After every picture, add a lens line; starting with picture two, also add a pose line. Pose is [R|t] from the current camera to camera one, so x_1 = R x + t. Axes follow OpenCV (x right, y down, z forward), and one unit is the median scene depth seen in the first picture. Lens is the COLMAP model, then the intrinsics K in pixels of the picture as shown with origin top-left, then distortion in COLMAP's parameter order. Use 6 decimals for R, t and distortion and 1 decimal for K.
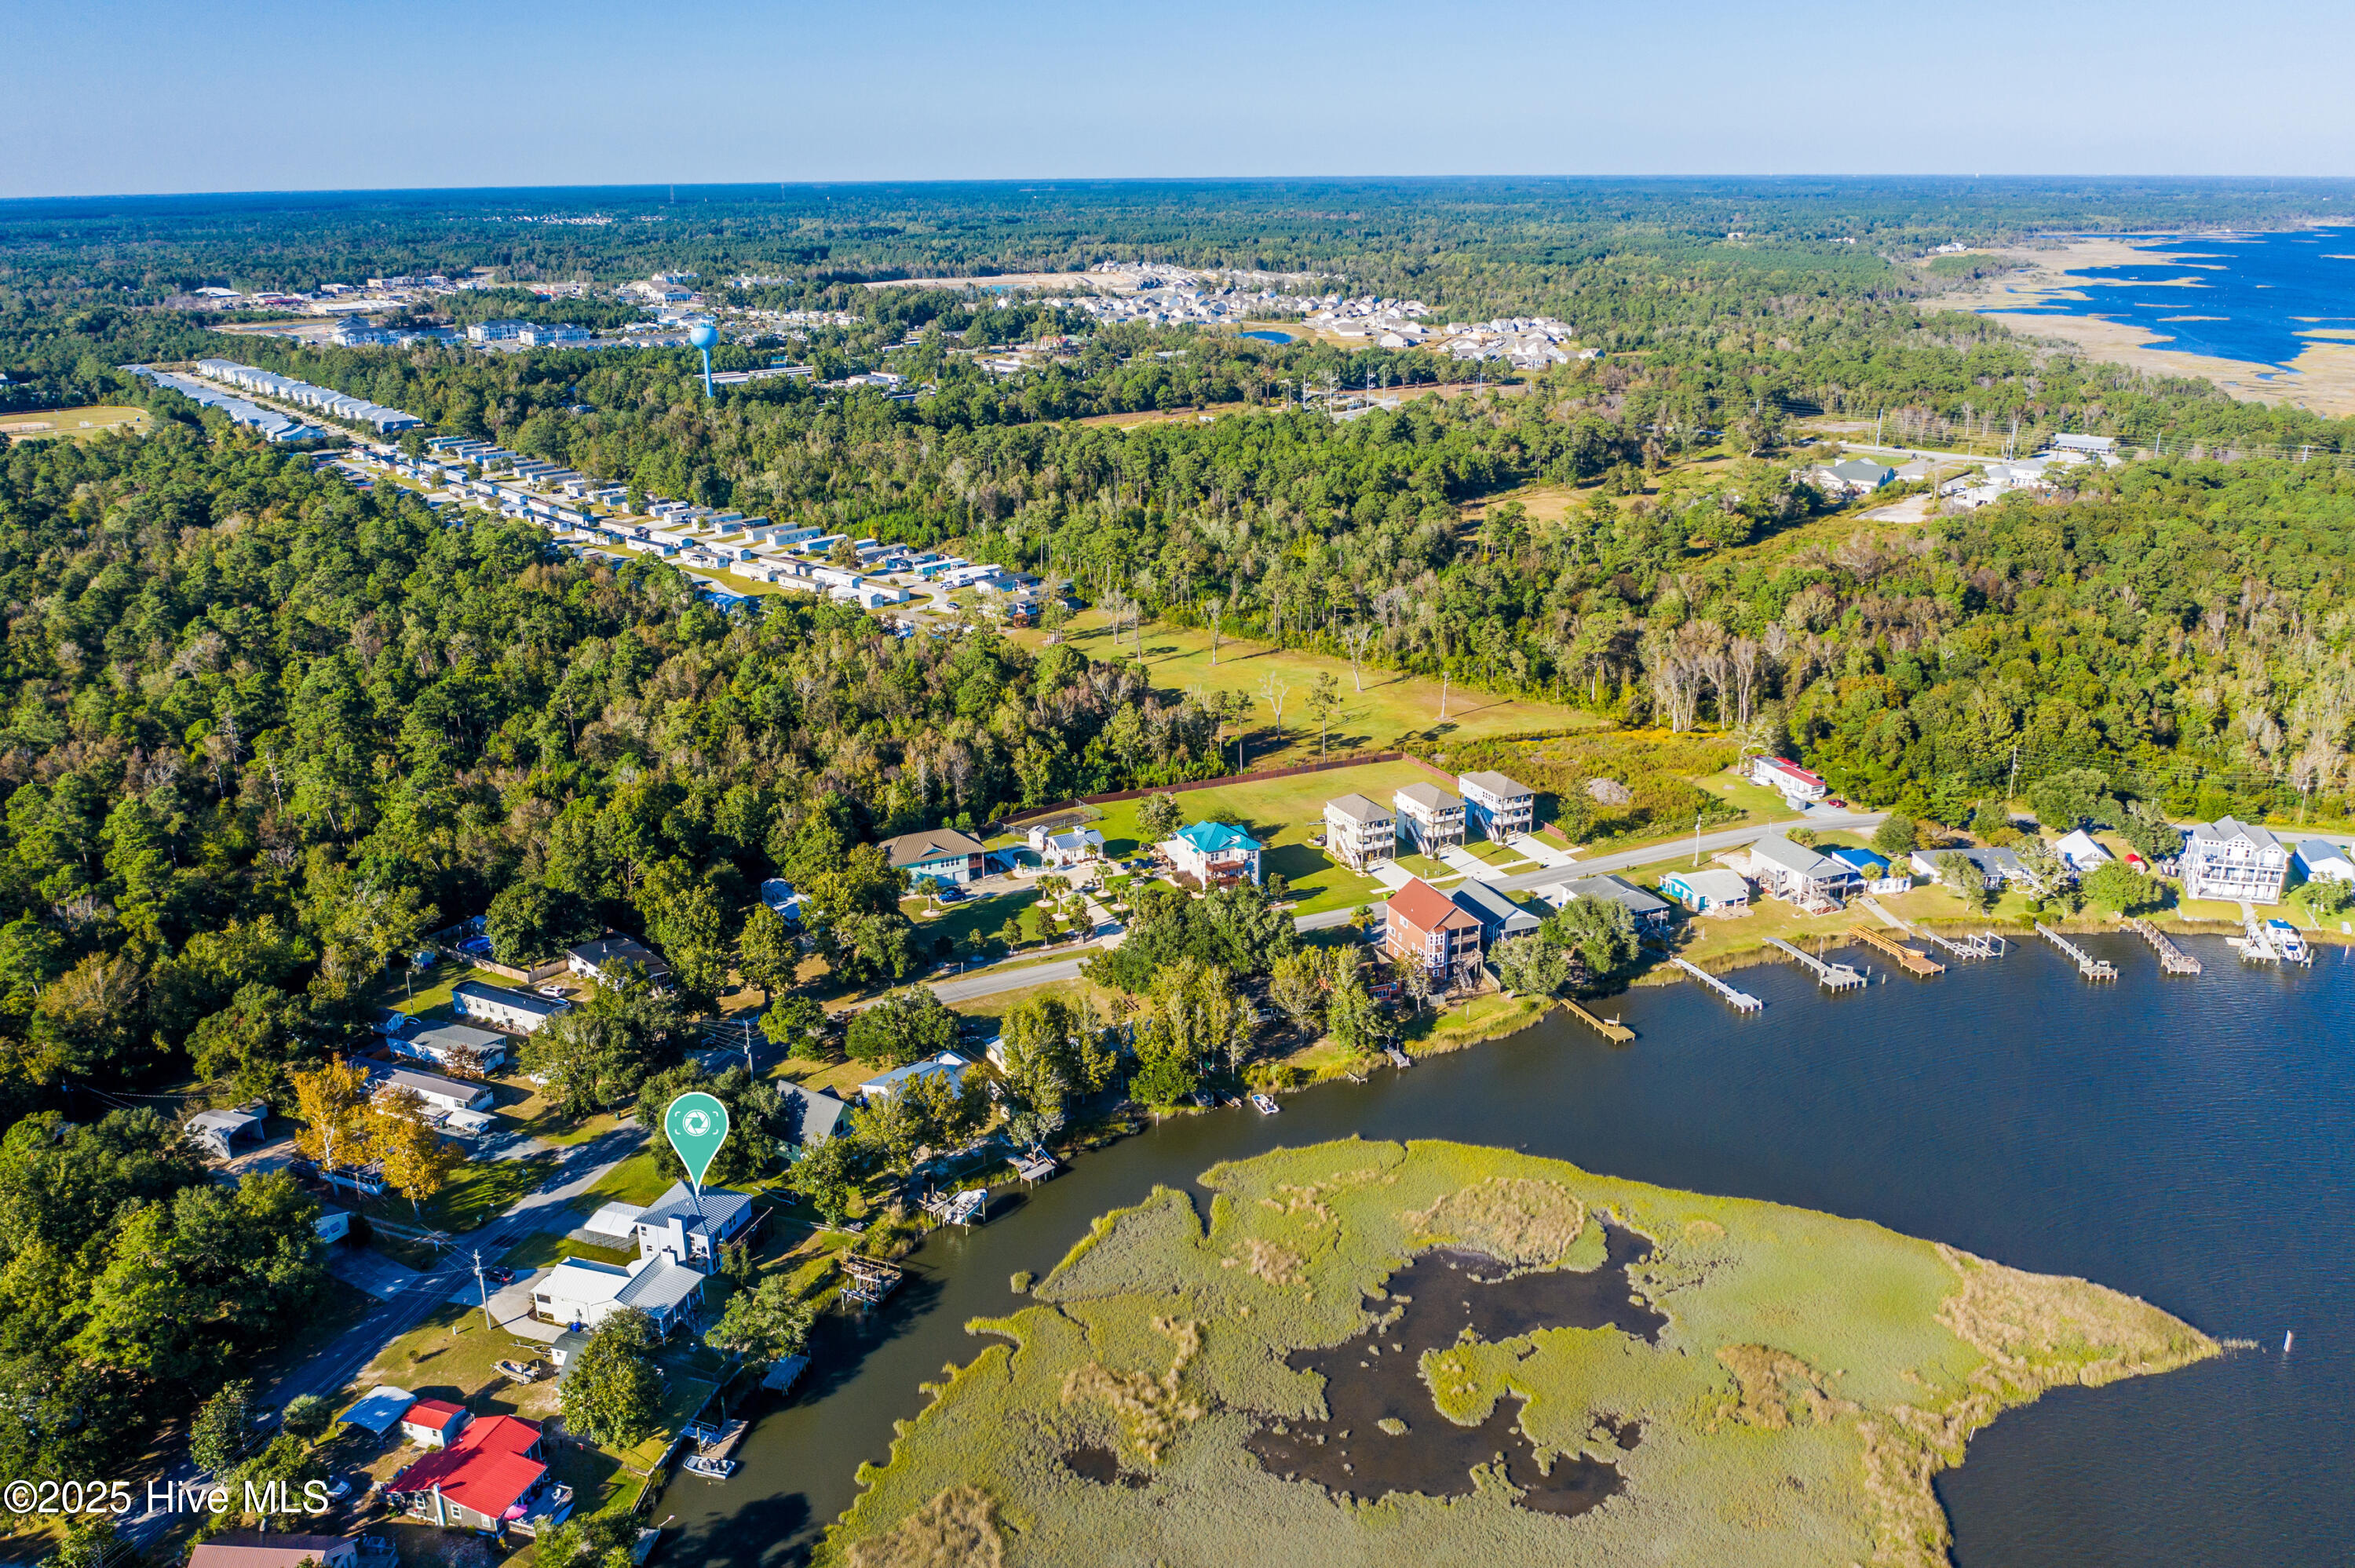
lens RADIAL K [[1833.8, 0, 1177.5], [0, 1833.8, 784.0], [0, 0, 1]] dist [-0.031793, -0.000480]
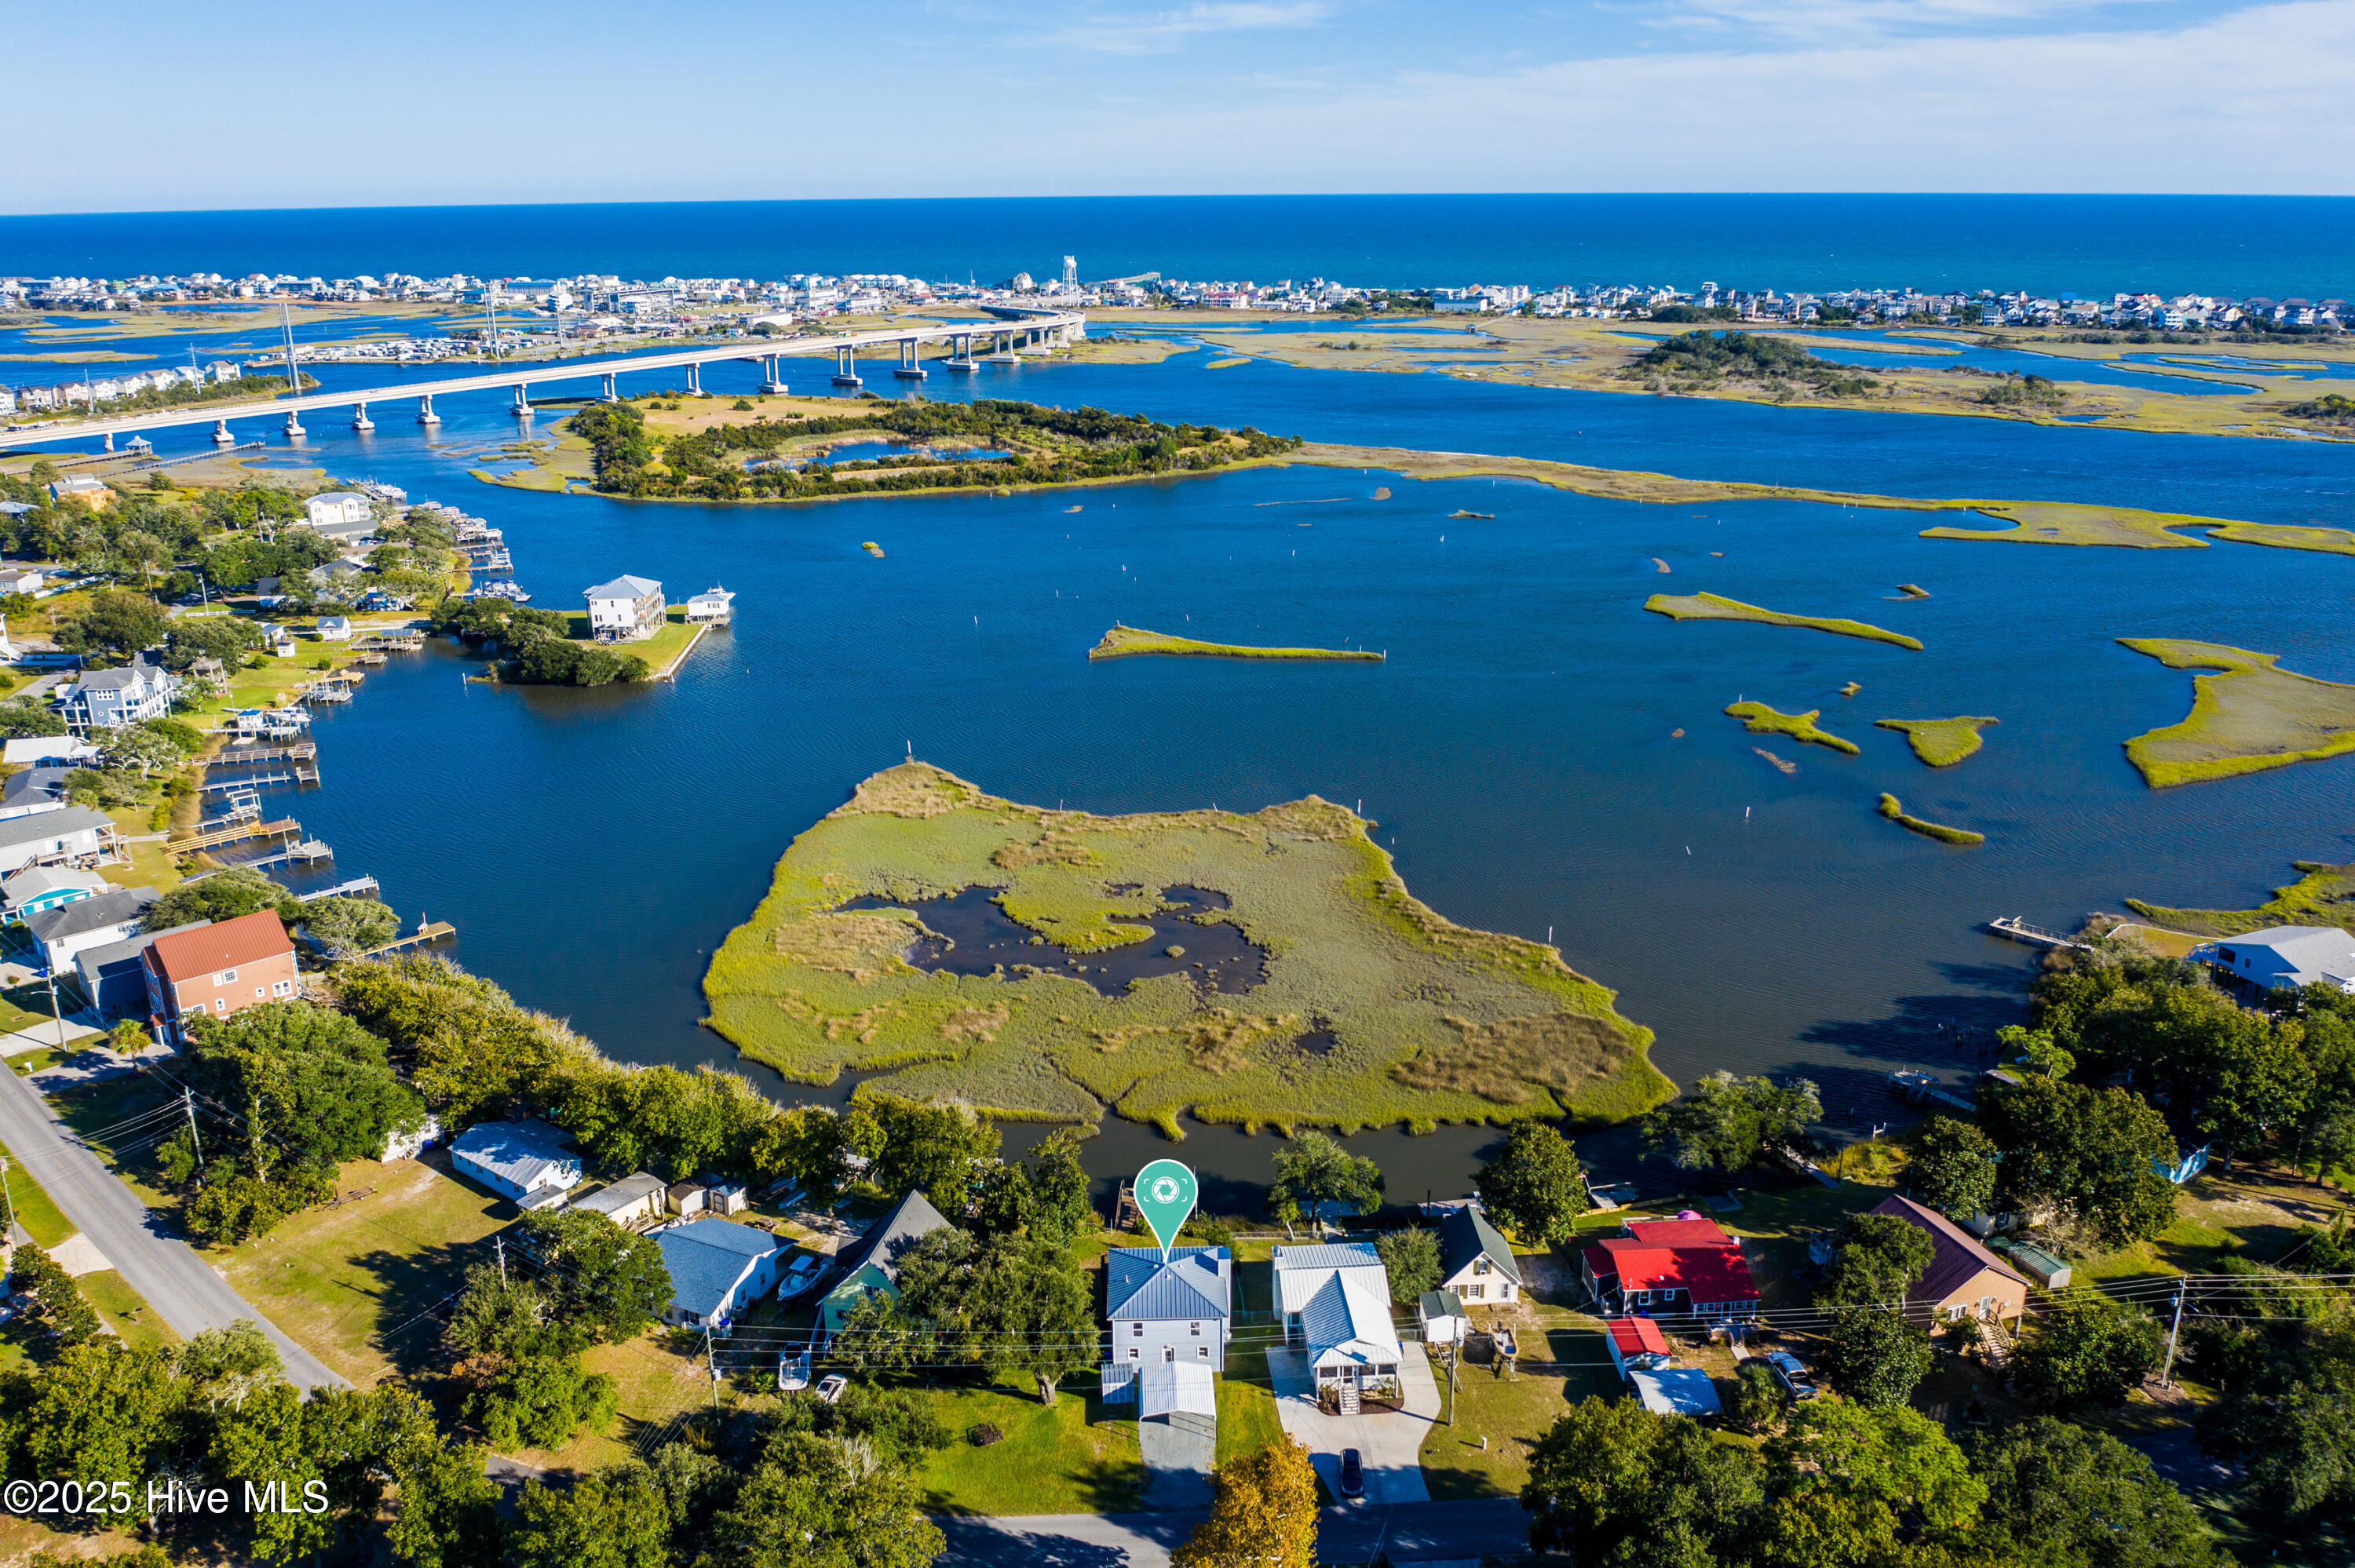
lens RADIAL K [[1835.6, 0, 1177.5], [0, 1835.6, 784.0], [0, 0, 1]] dist [-0.042912, 0.005904]
pose [[-0.361483, -0.279518, 0.889494, -0.713504], [0.307346, 0.864962, 0.396711, -0.180917], [-0.880266, 0.416787, -0.226761, 0.914023]]
